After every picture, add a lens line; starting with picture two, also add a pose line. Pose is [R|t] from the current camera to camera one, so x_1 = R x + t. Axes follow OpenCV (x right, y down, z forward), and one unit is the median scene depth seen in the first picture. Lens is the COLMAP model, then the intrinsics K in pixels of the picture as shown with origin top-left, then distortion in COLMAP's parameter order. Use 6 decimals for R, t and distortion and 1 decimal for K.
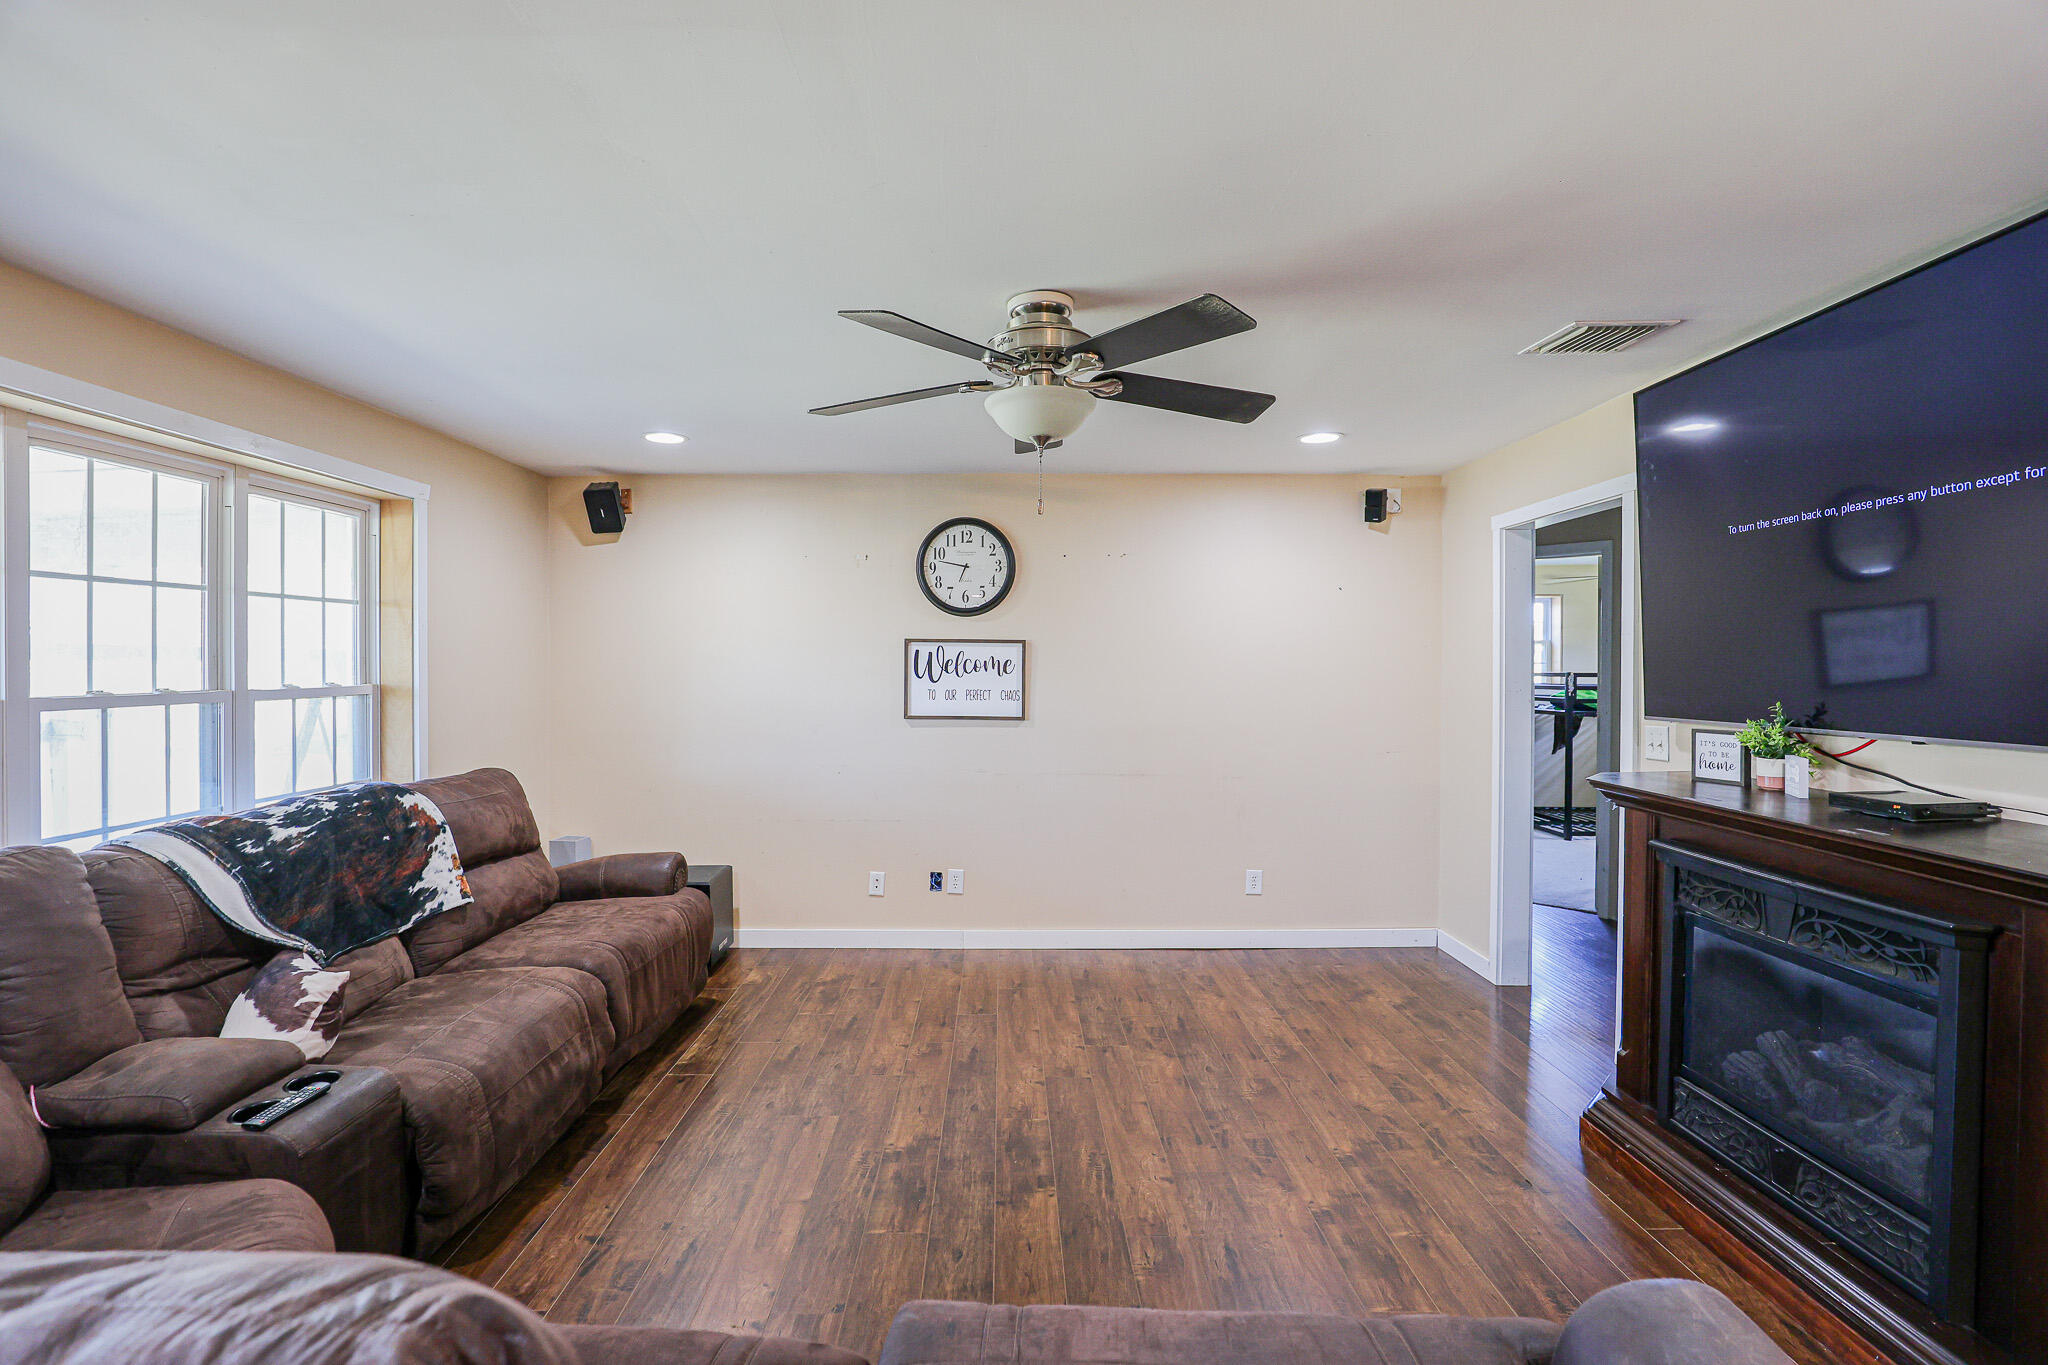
lens RADIAL K [[977.0, 0, 1021.9], [0, 977.0, 656.3], [0, 0, 1]] dist [-0.033237, 0.000311]
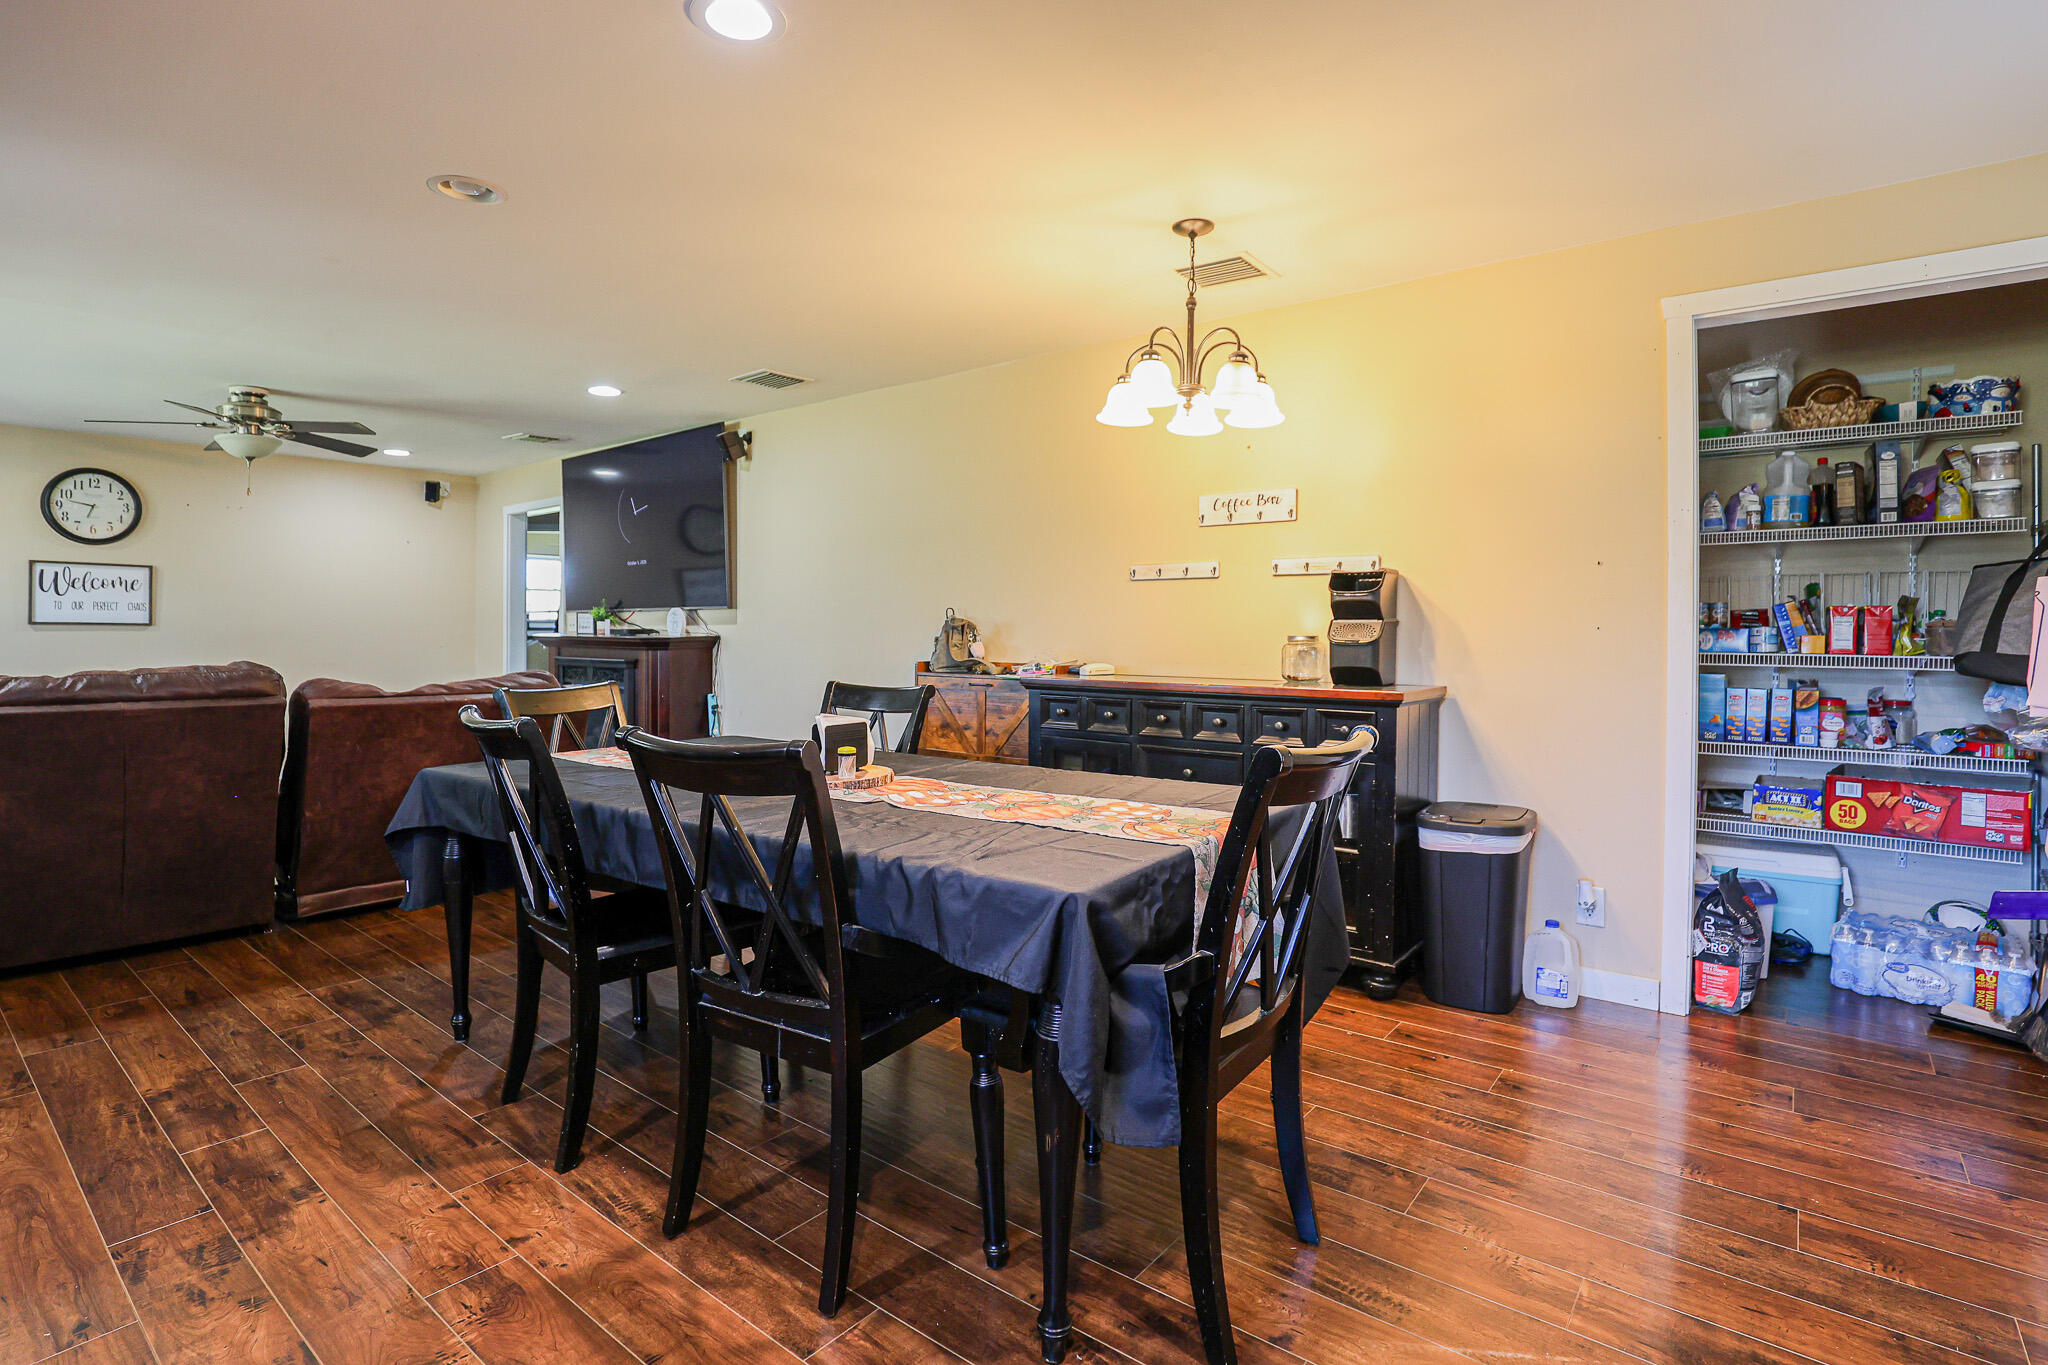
lens RADIAL K [[977.0, 0, 1021.9], [0, 977.0, 656.3], [0, 0, 1]] dist [-0.033237, 0.000311]
pose [[0.629381, -0.020716, 0.776821, -0.261630], [-0.012452, 0.999247, 0.036737, 0.045545], [-0.776997, -0.032794, 0.628649, -0.752538]]
